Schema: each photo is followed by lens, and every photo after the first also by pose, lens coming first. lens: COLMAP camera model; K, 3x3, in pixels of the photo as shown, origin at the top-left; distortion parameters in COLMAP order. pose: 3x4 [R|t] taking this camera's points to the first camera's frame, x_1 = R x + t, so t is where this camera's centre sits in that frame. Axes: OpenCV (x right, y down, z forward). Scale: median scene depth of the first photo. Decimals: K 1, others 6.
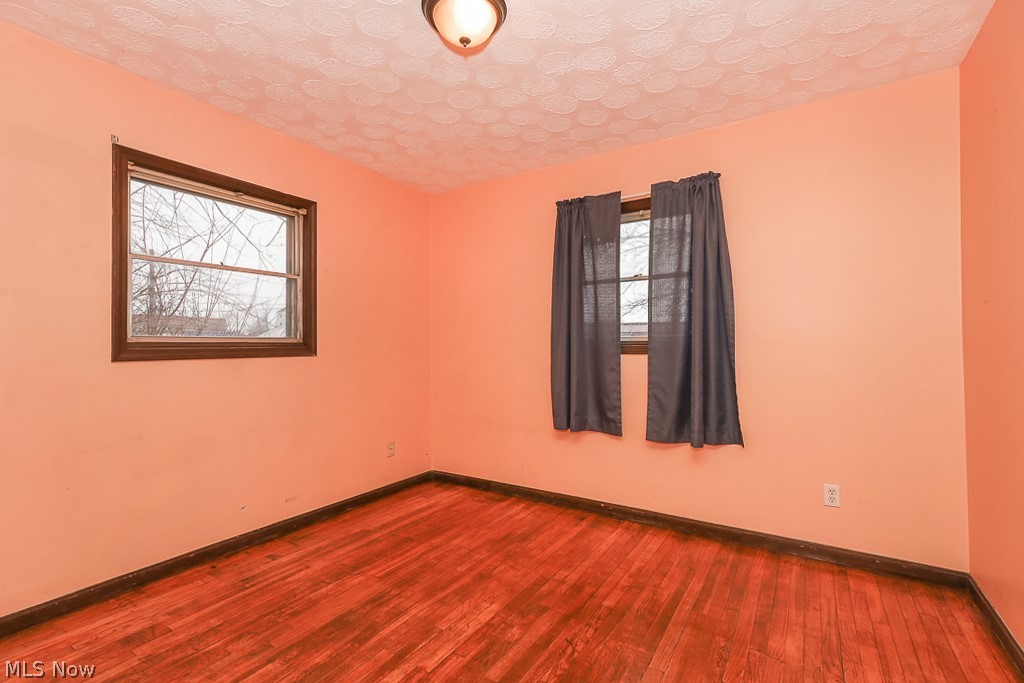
lens RADIAL K [[462.1, 0, 515.2], [0, 462.1, 342.4], [0, 0, 1]] dist [0.020372, 0.000335]
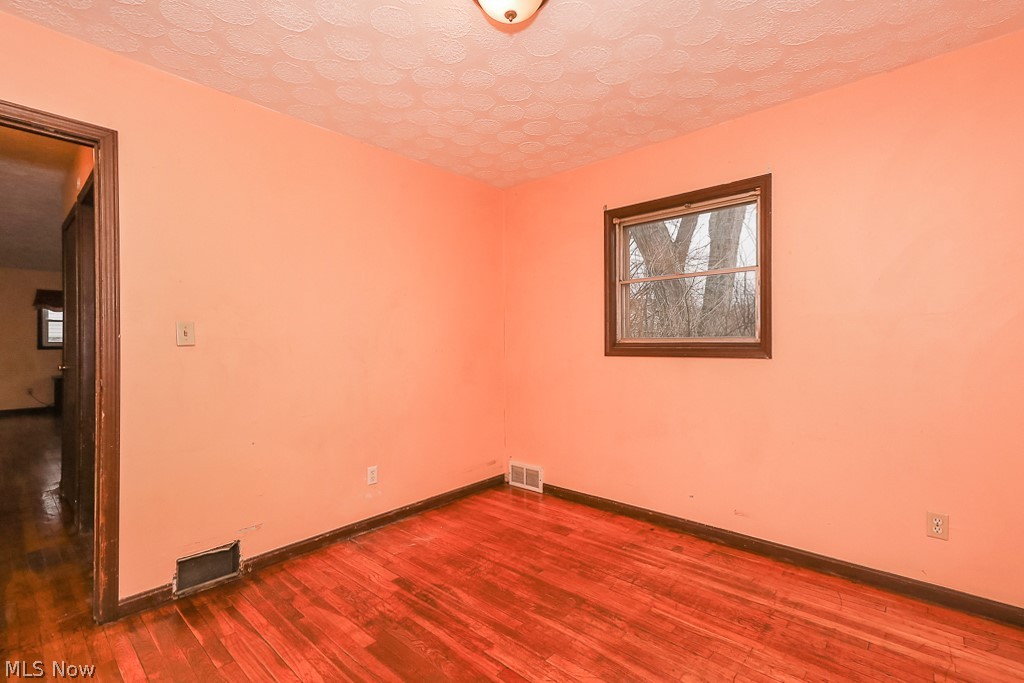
lens RADIAL K [[462.1, 0, 515.2], [0, 462.1, 342.4], [0, 0, 1]] dist [0.020372, 0.000335]
pose [[-0.161397, 0.005958, -0.986871, 0.613664], [0.009175, 0.999948, 0.004537, -0.010149], [0.986847, -0.008322, -0.161444, 0.887897]]
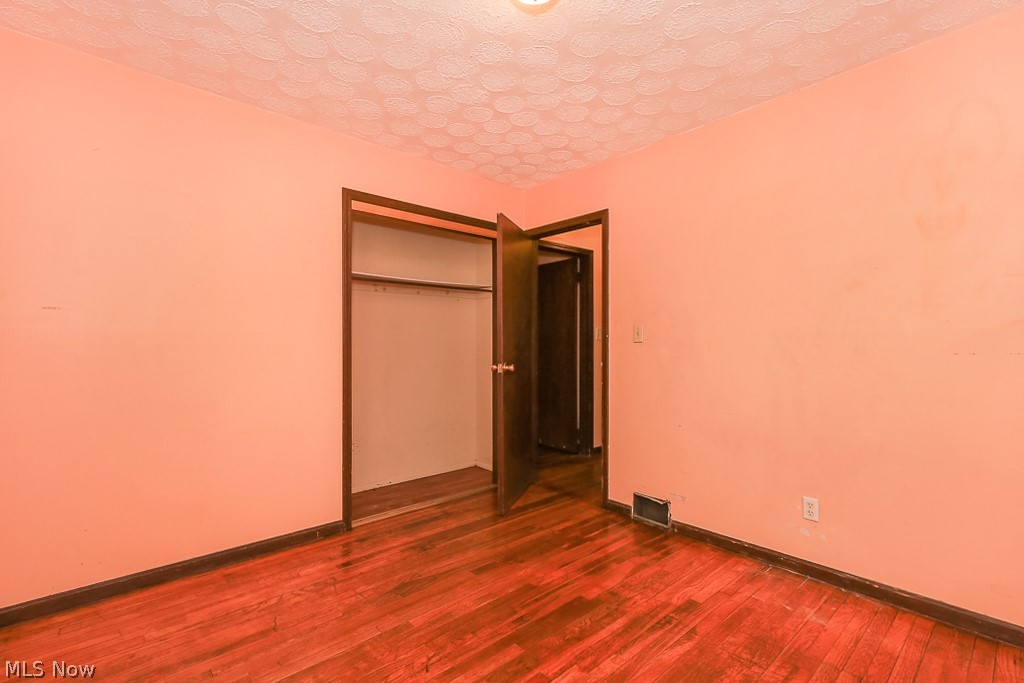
lens RADIAL K [[462.1, 0, 515.2], [0, 462.1, 342.4], [0, 0, 1]] dist [0.020372, 0.000335]
pose [[-0.962406, 0.006236, 0.271544, -0.241198], [0.004751, 0.999970, -0.006125, 0.000761], [-0.271574, -0.004604, -0.962407, 1.440001]]
